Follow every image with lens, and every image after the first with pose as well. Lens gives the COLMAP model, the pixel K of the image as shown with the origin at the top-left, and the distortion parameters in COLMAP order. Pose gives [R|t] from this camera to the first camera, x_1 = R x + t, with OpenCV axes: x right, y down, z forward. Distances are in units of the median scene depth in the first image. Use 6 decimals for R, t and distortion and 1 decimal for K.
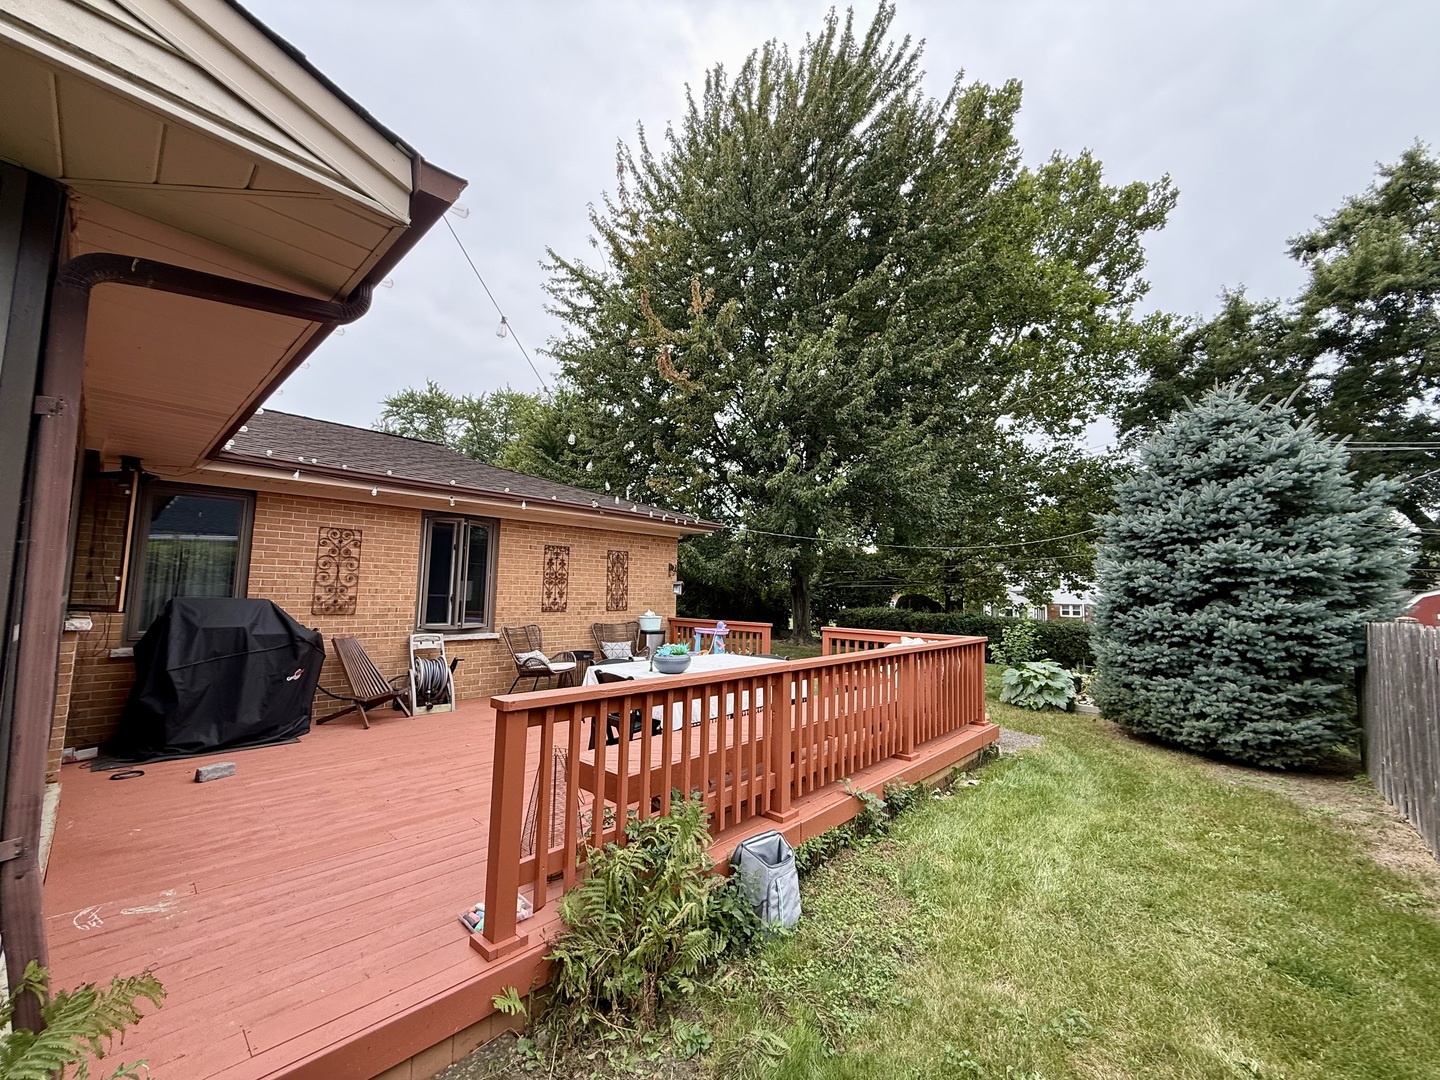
lens RADIAL K [[577.3, 0, 708.6], [0, 577.3, 541.0], [0, 0, 1]] dist [-0.003447, 0.001658]
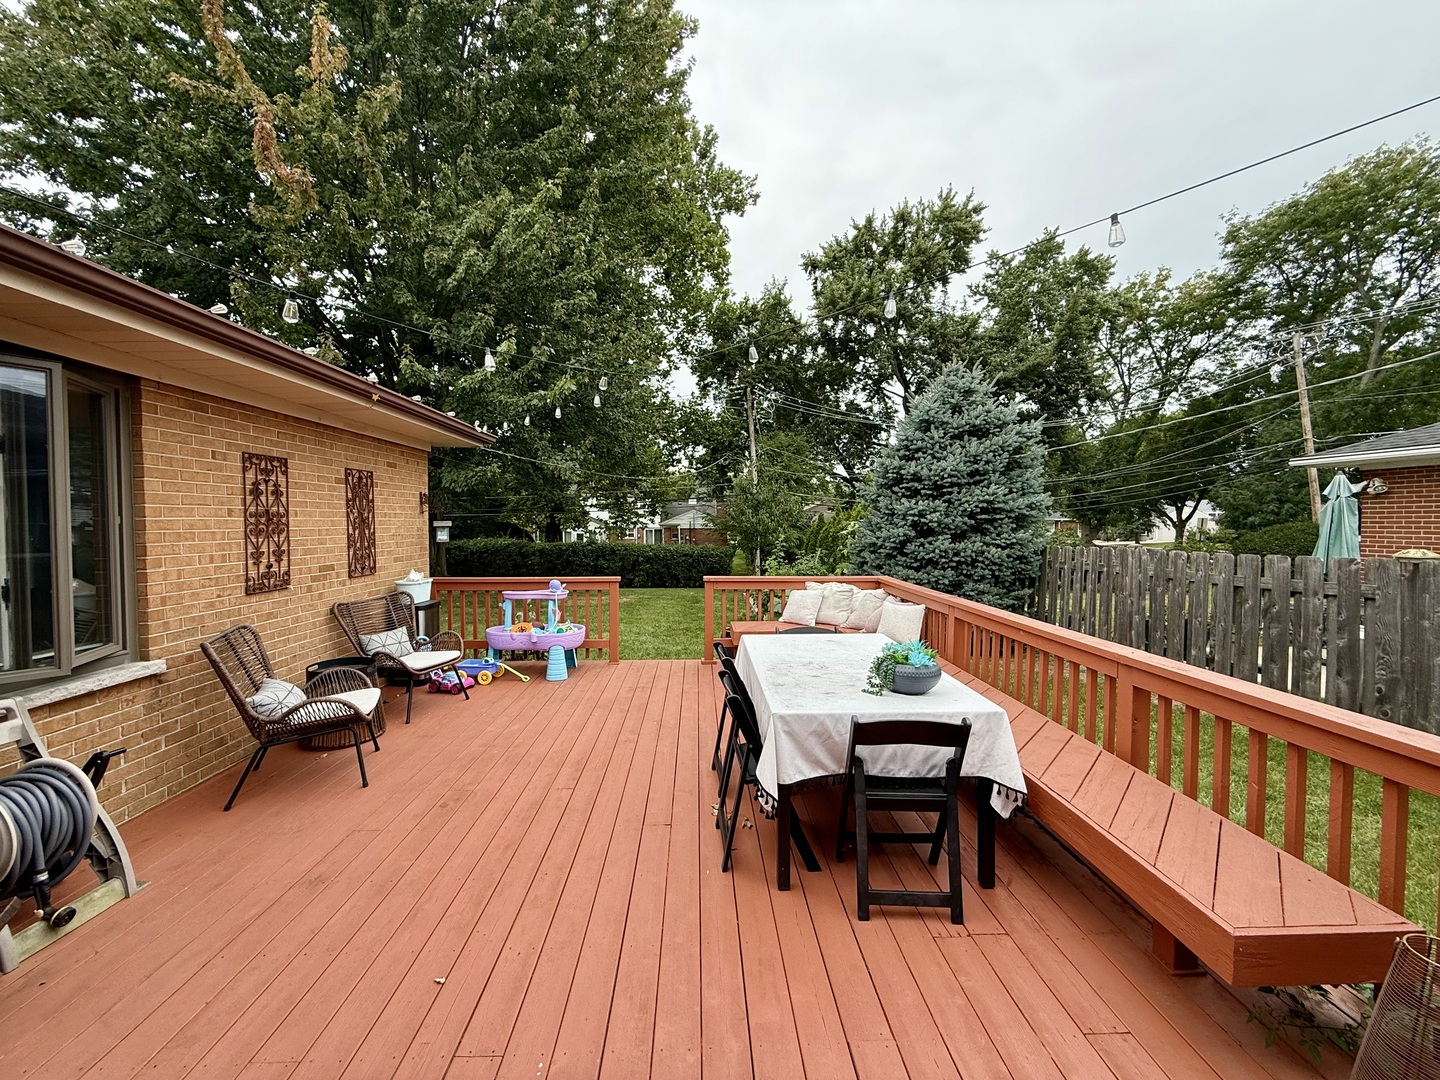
lens RADIAL K [[577.3, 0, 720.2], [0, 577.3, 539.1], [0, 0, 1]] dist [-0.003447, 0.001658]
pose [[0.703653, -0.039853, 0.709425, -0.343433], [-0.050232, 0.993138, 0.105614, 0.008393], [-0.708766, -0.109951, 0.696822, 0.399993]]
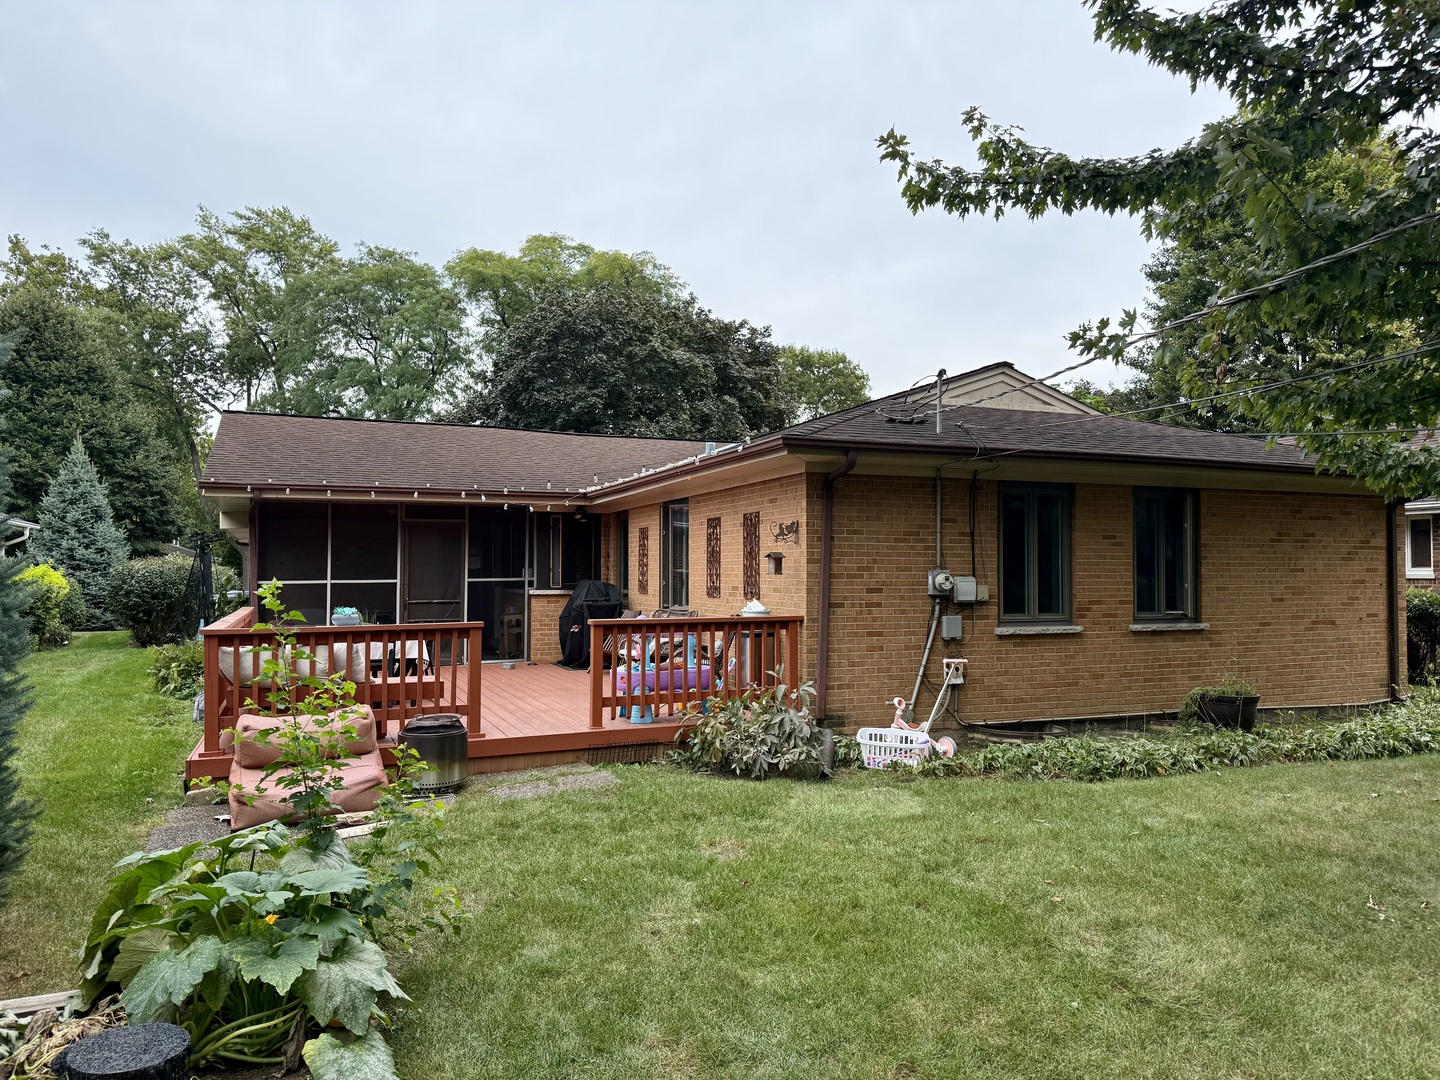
lens RADIAL K [[1013.7, 0, 730.6], [0, 1013.7, 547.5], [0, 0, 1]] dist [0.068115, -0.067415]
pose [[-0.412555, -0.040410, -0.910036, 1.046298], [0.075165, 0.994099, -0.078218, 0.166584], [0.907826, -0.100672, -0.407082, 1.624472]]
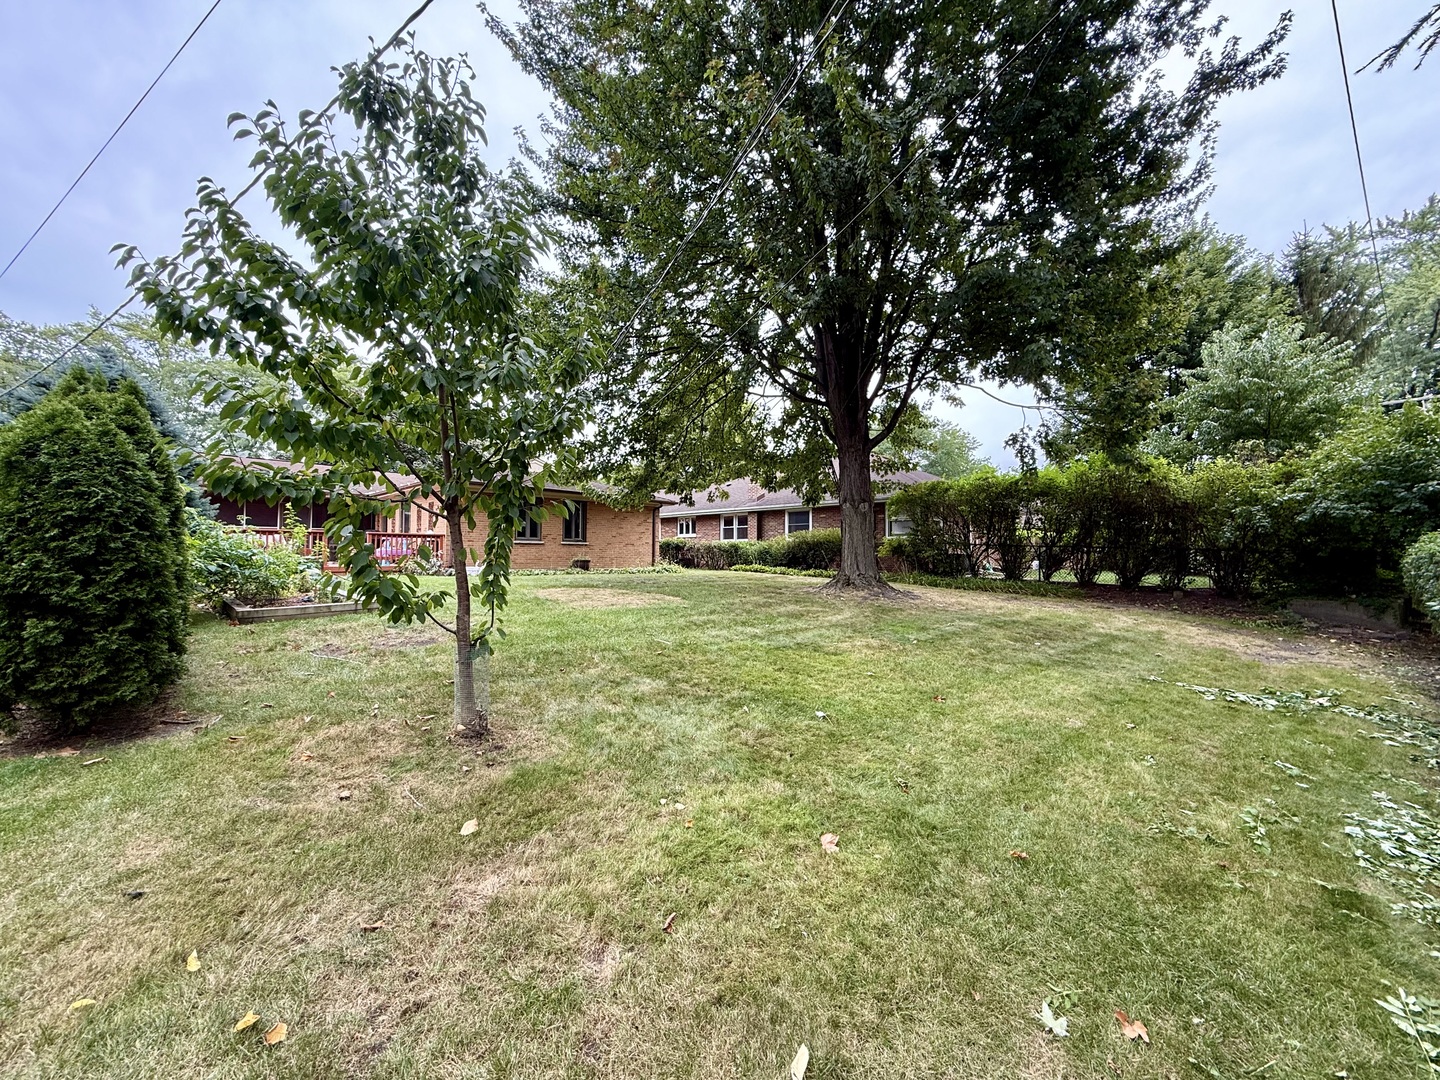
lens RADIAL K [[577.3, 0, 715.2], [0, 577.3, 547.0], [0, 0, 1]] dist [-0.003447, 0.001658]
pose [[-0.032436, -0.025291, -0.999154, 2.072452], [0.090041, 0.995541, -0.028123, 0.351579], [0.995410, -0.090877, -0.030014, 2.274791]]
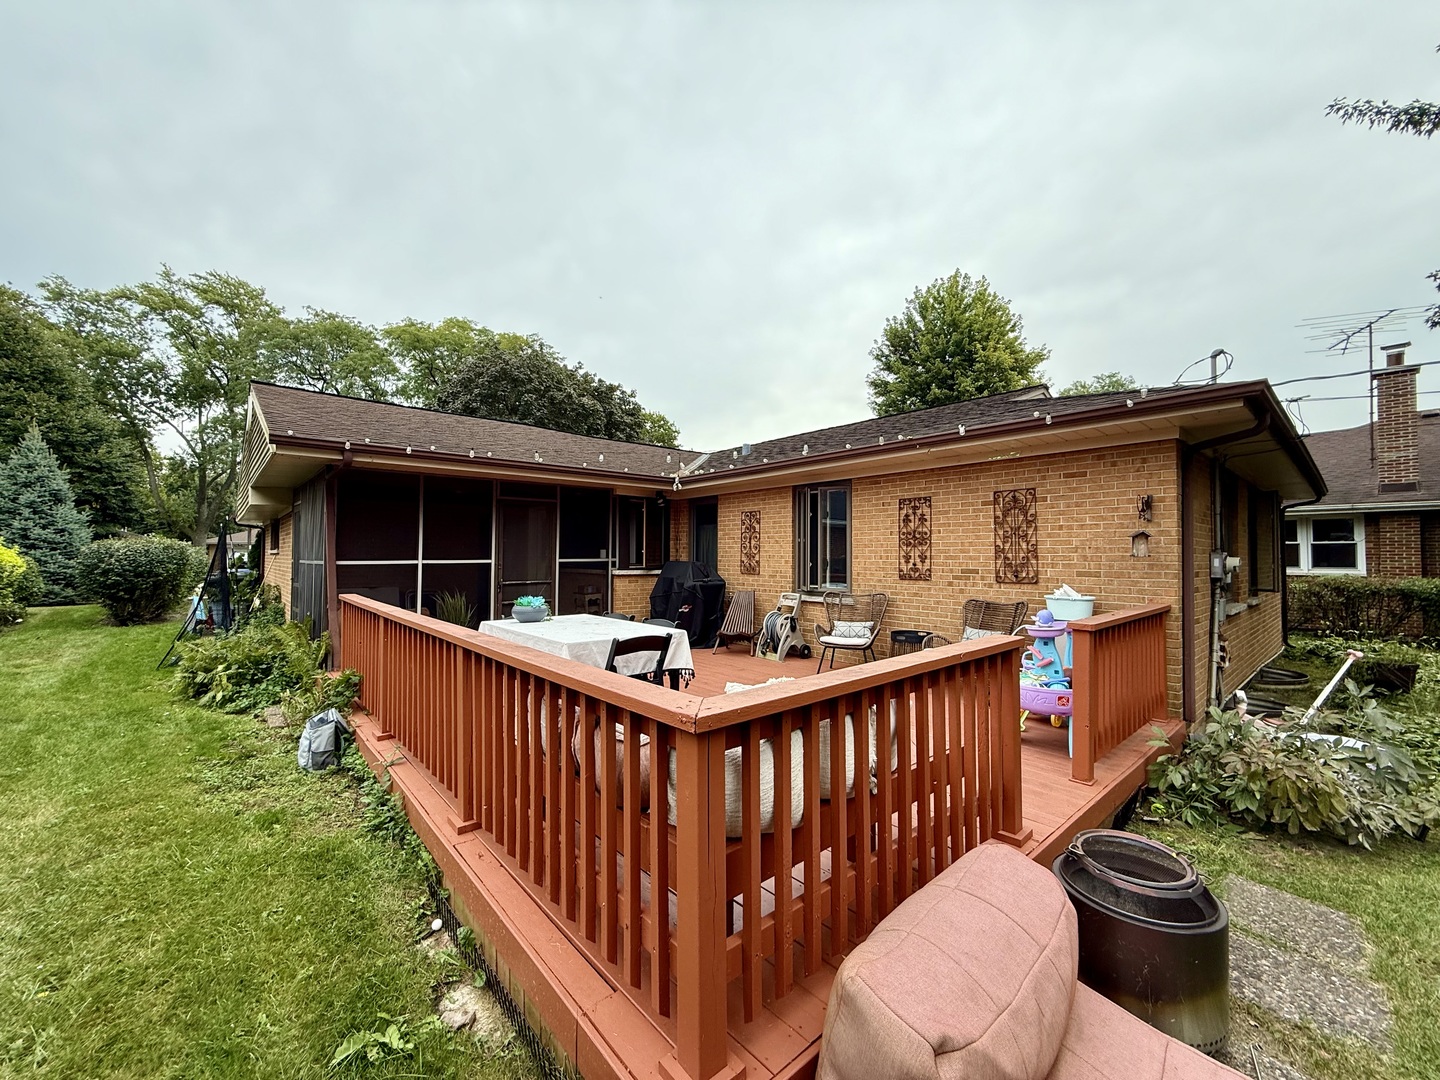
lens RADIAL K [[577.3, 0, 722.9], [0, 577.3, 536.0], [0, 0, 1]] dist [-0.003447, 0.001658]
pose [[-0.103914, -0.051994, -0.993226, 0.562411], [0.083950, 0.994610, -0.060849, 0.088445], [0.991037, -0.089705, -0.098989, 0.822945]]
